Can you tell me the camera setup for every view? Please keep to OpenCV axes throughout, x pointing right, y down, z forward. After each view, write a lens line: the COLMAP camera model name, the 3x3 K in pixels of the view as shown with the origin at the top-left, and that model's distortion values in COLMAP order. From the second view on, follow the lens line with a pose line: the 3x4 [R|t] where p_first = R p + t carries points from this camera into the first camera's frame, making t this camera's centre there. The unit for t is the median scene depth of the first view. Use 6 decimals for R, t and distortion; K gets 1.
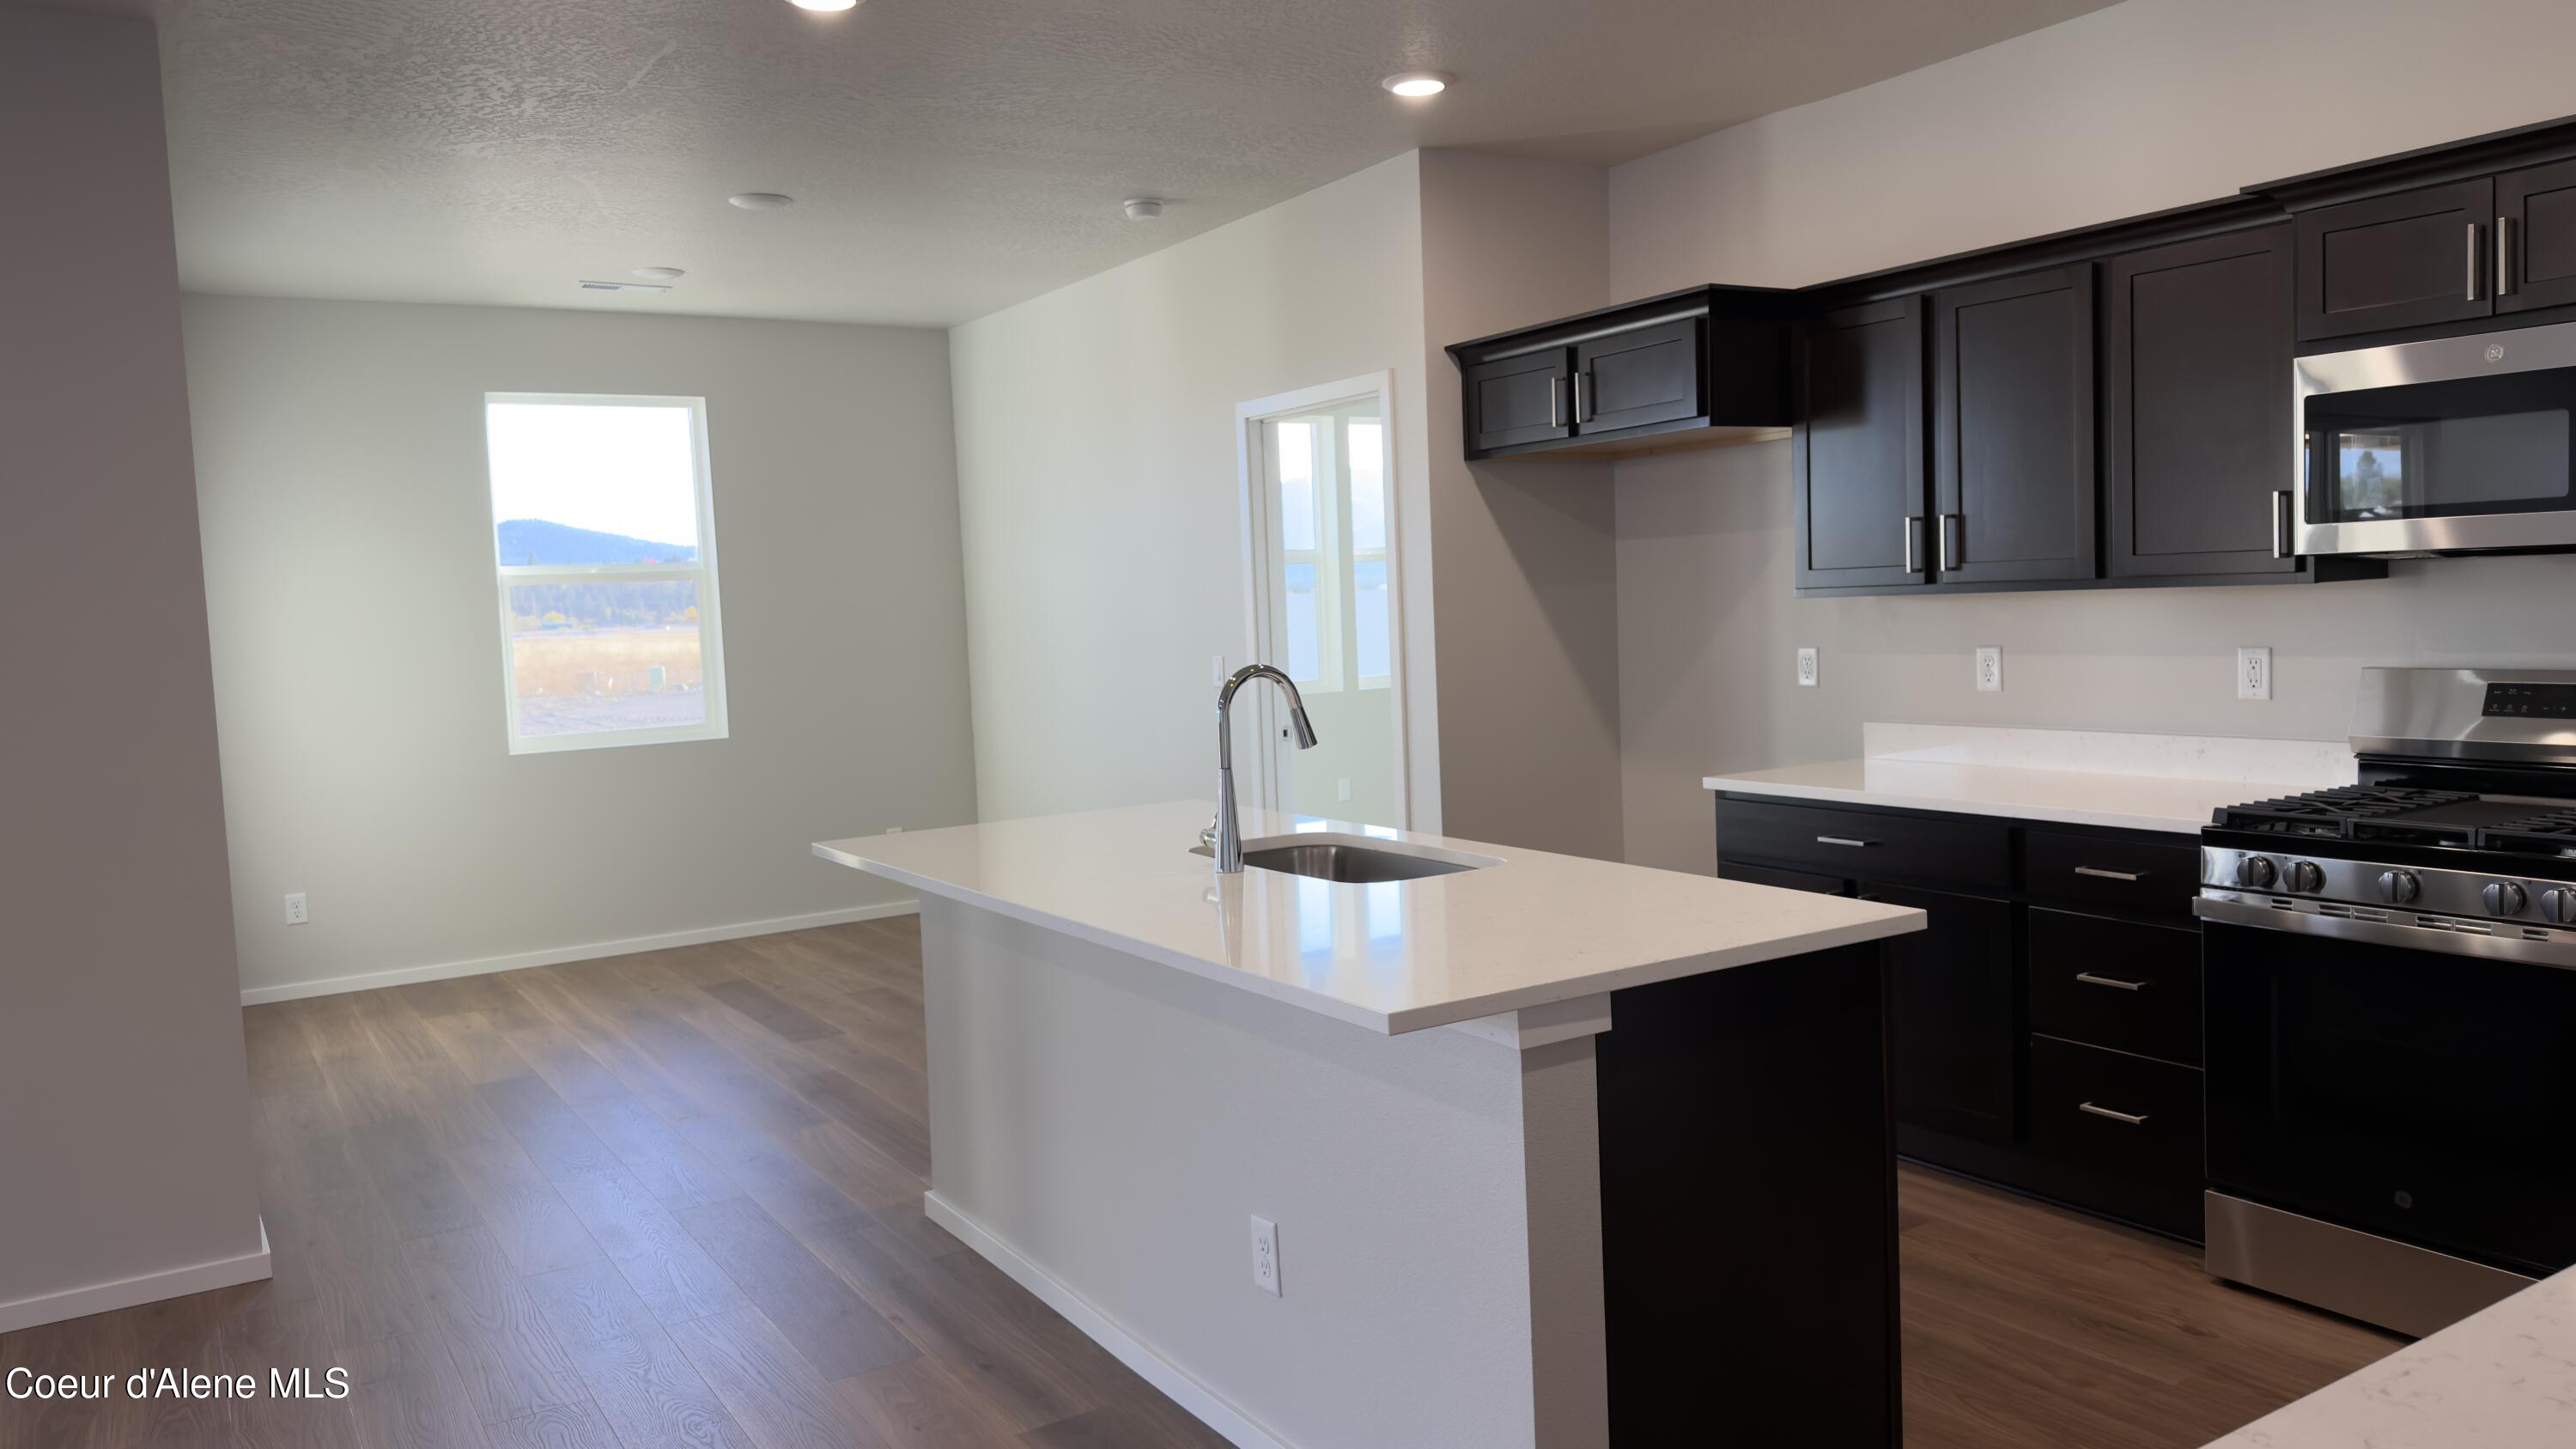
lens RADIAL K [[1867.2, 0, 1288.0], [0, 1867.2, 724.5], [0, 0, 1]] dist [0.136787, -0.002565]
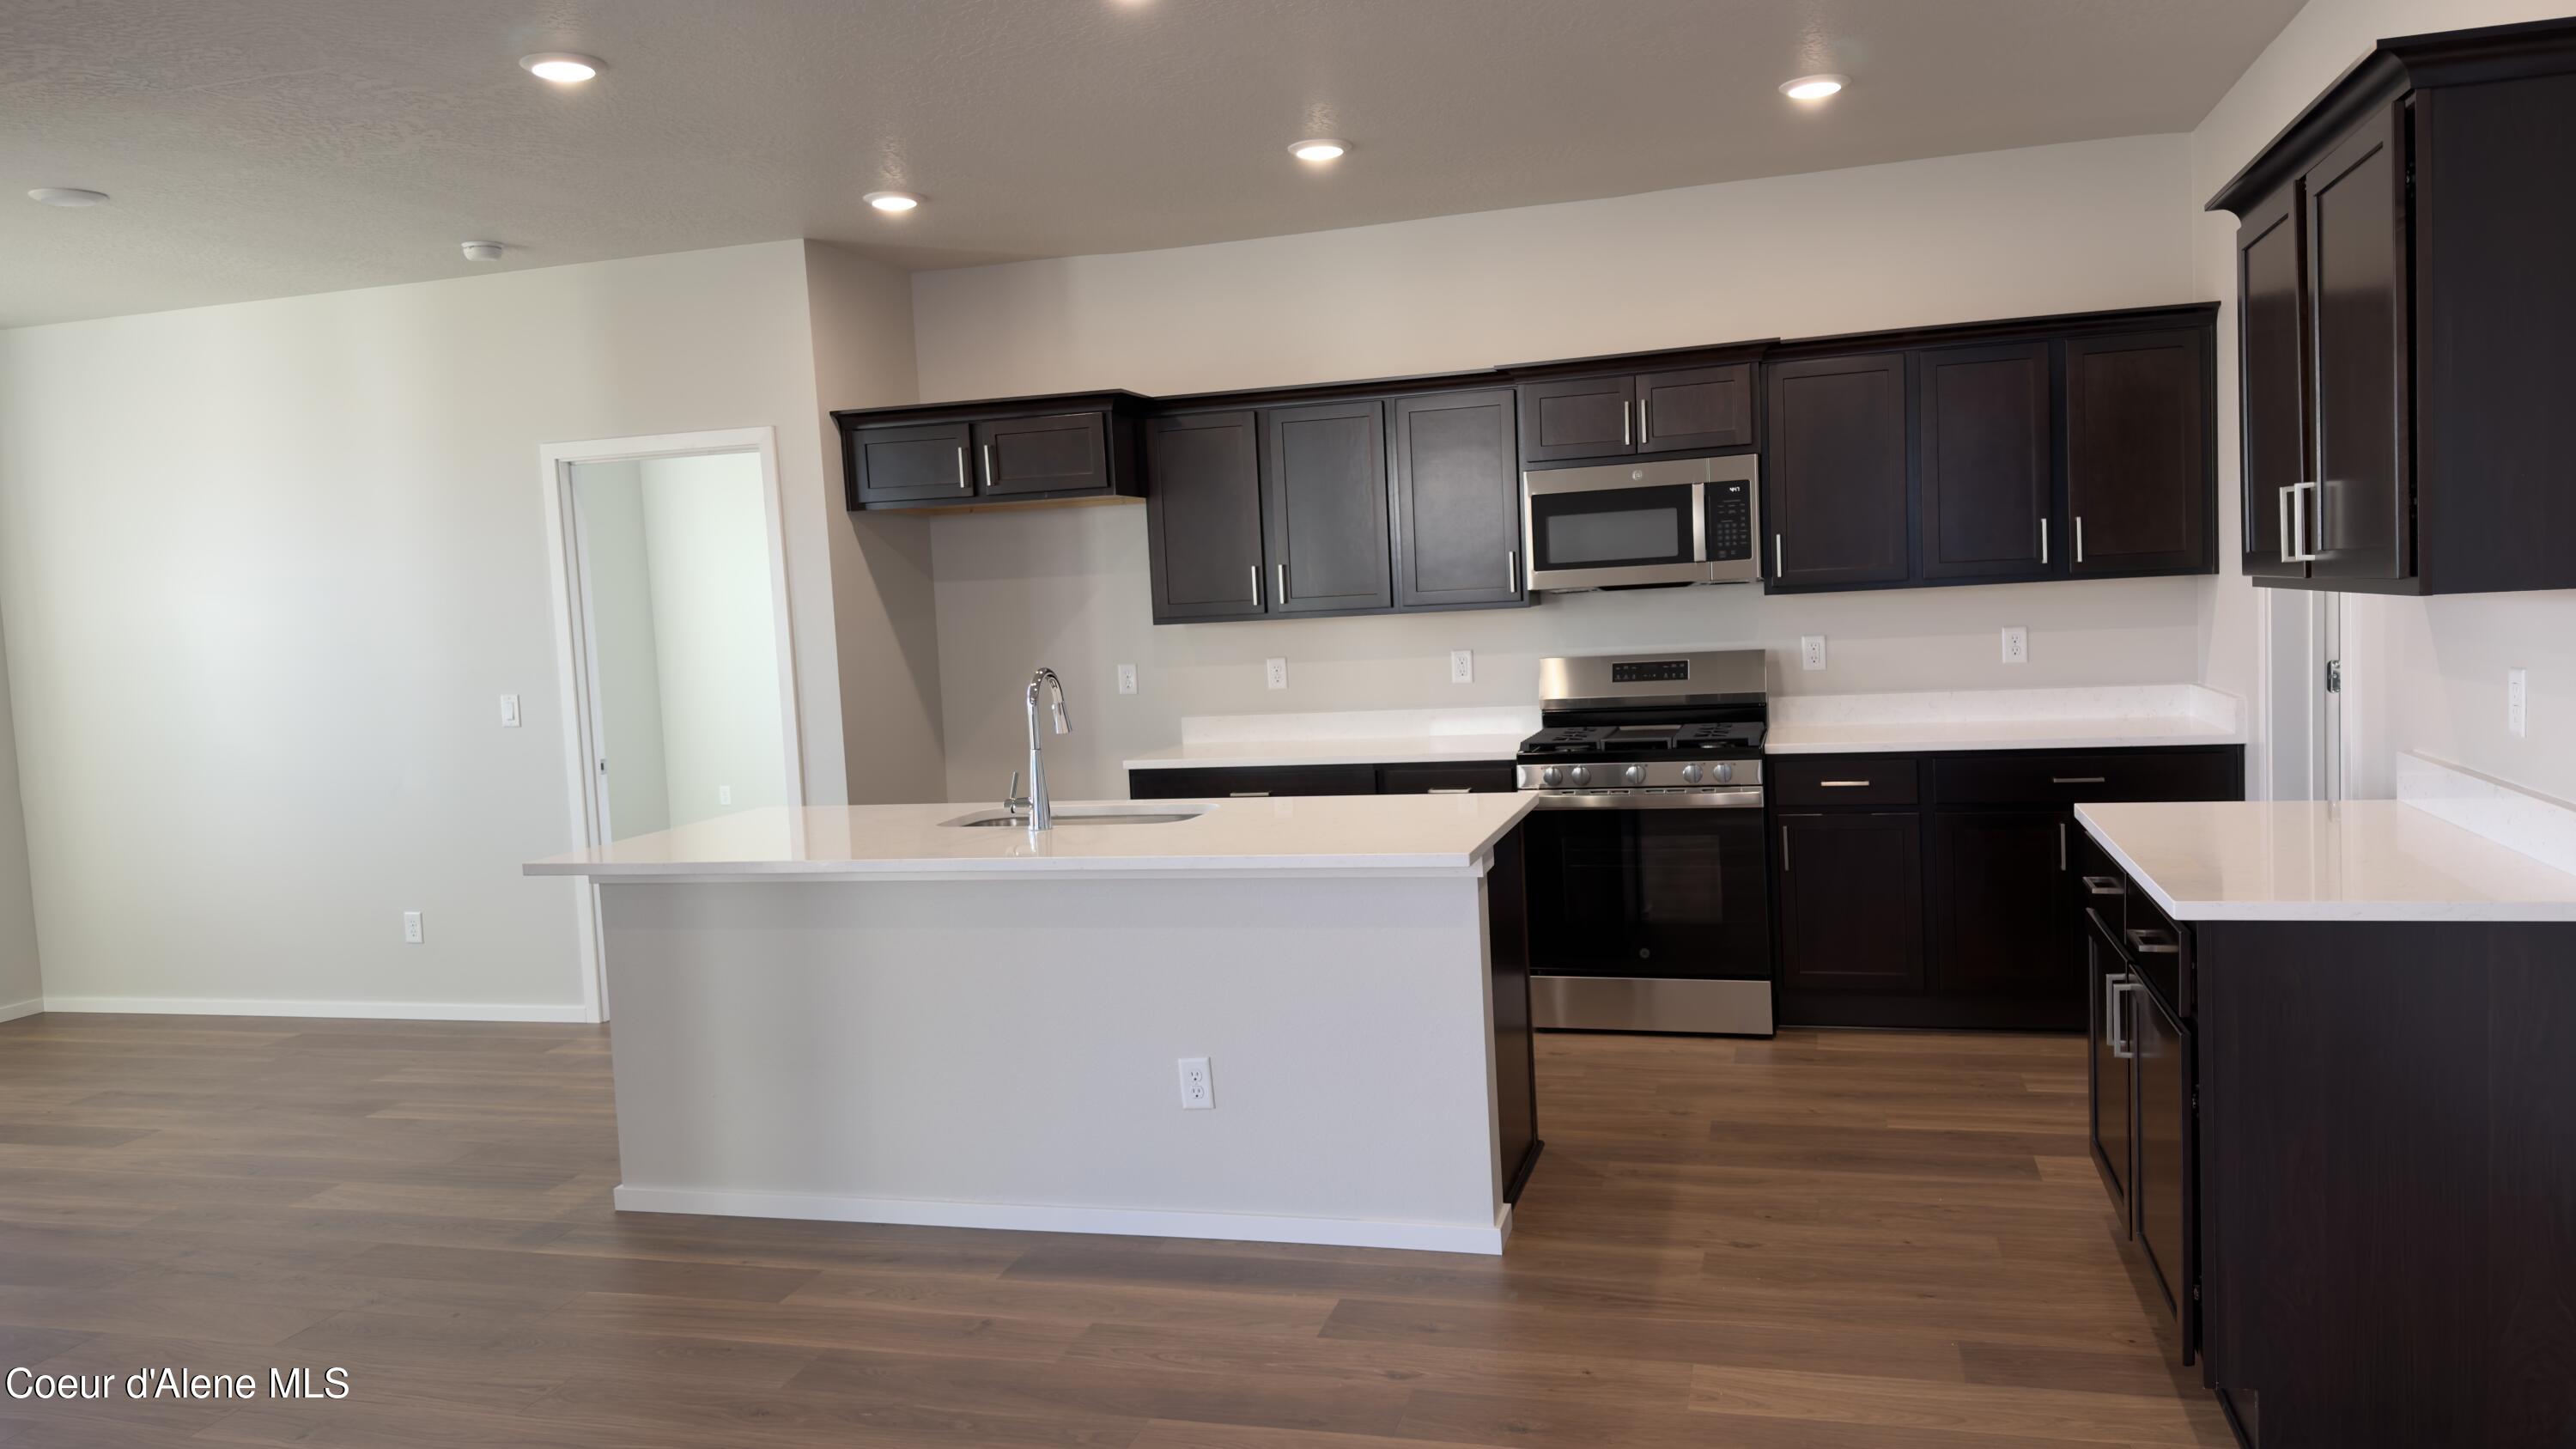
lens RADIAL K [[1867.2, 0, 1288.0], [0, 1867.2, 724.5], [0, 0, 1]] dist [0.136787, -0.002565]
pose [[0.751950, -0.042806, 0.657829, -0.580960], [0.067017, 0.997683, -0.011685, 0.027389], [-0.655805, 0.052873, 0.753076, -0.060401]]
